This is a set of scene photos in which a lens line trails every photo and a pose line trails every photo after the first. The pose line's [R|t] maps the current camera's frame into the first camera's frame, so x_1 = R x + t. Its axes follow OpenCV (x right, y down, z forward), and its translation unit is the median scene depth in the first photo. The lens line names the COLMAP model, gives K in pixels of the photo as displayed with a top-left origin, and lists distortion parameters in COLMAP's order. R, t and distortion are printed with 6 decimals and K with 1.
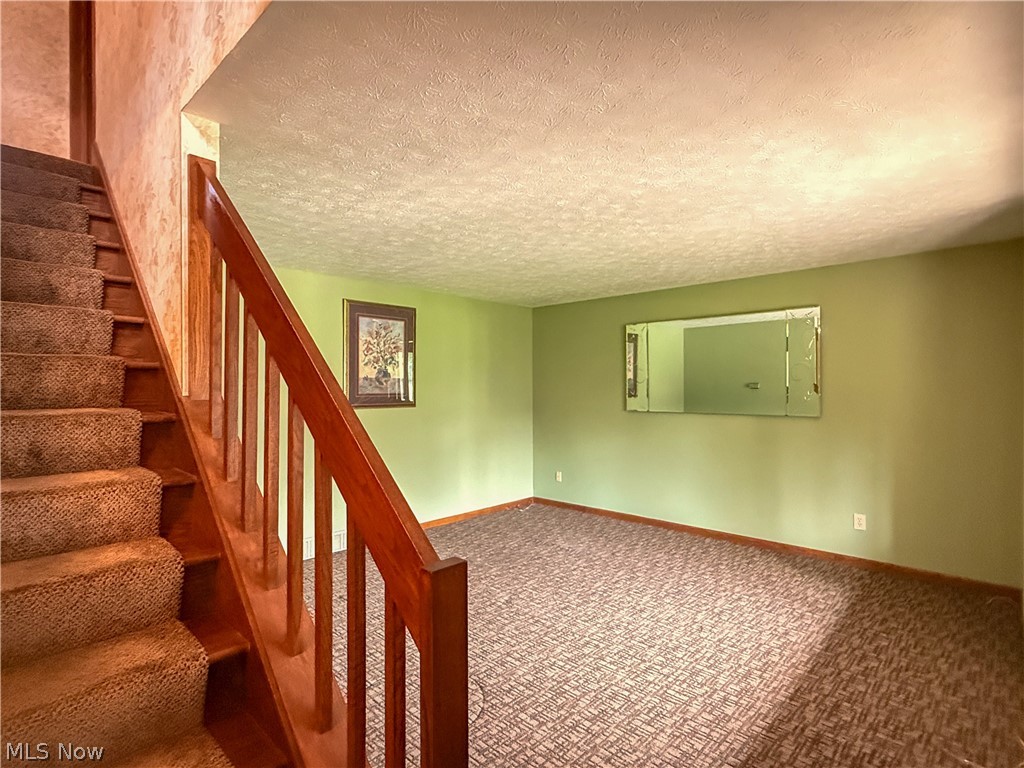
lens RADIAL K [[537.6, 0, 519.2], [0, 537.6, 381.1], [0, 0, 1]] dist [-0.001196, -0.000570]
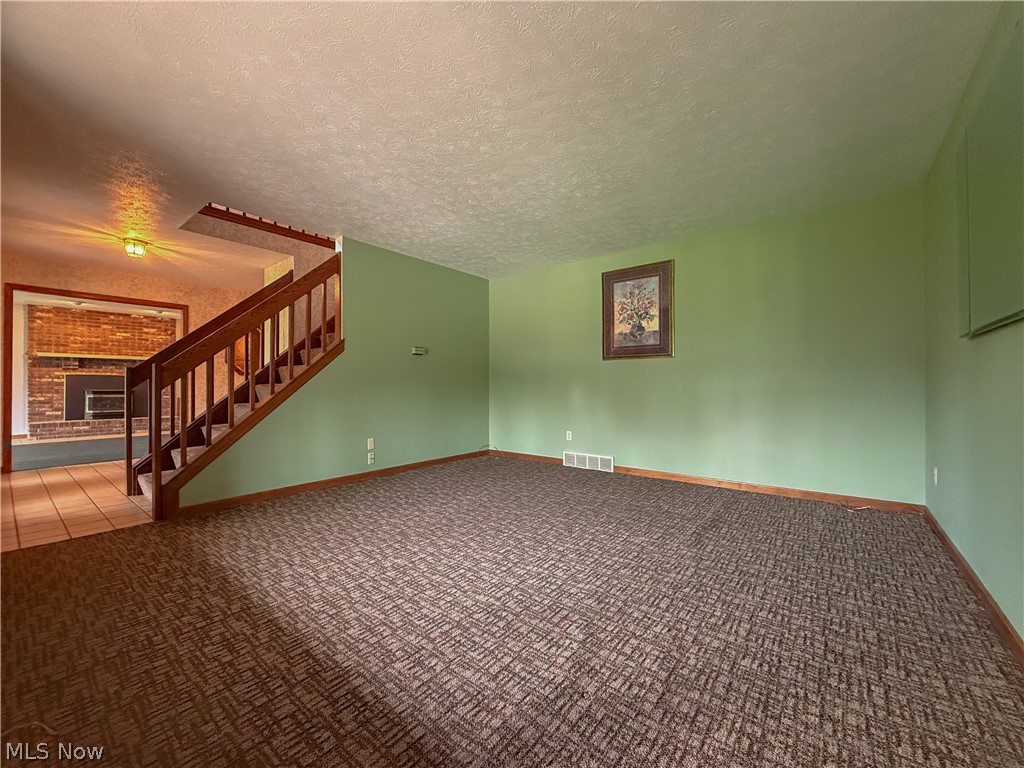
lens RADIAL K [[420.2, 0, 502.4], [0, 420.2, 379.9], [0, 0, 1]] dist [-0.001982, 0.000668]
pose [[0.044351, -0.012463, -0.998938, 0.661878], [0.006875, 0.999902, -0.012170, 0.111775], [0.998992, -0.006328, 0.044432, 0.734387]]
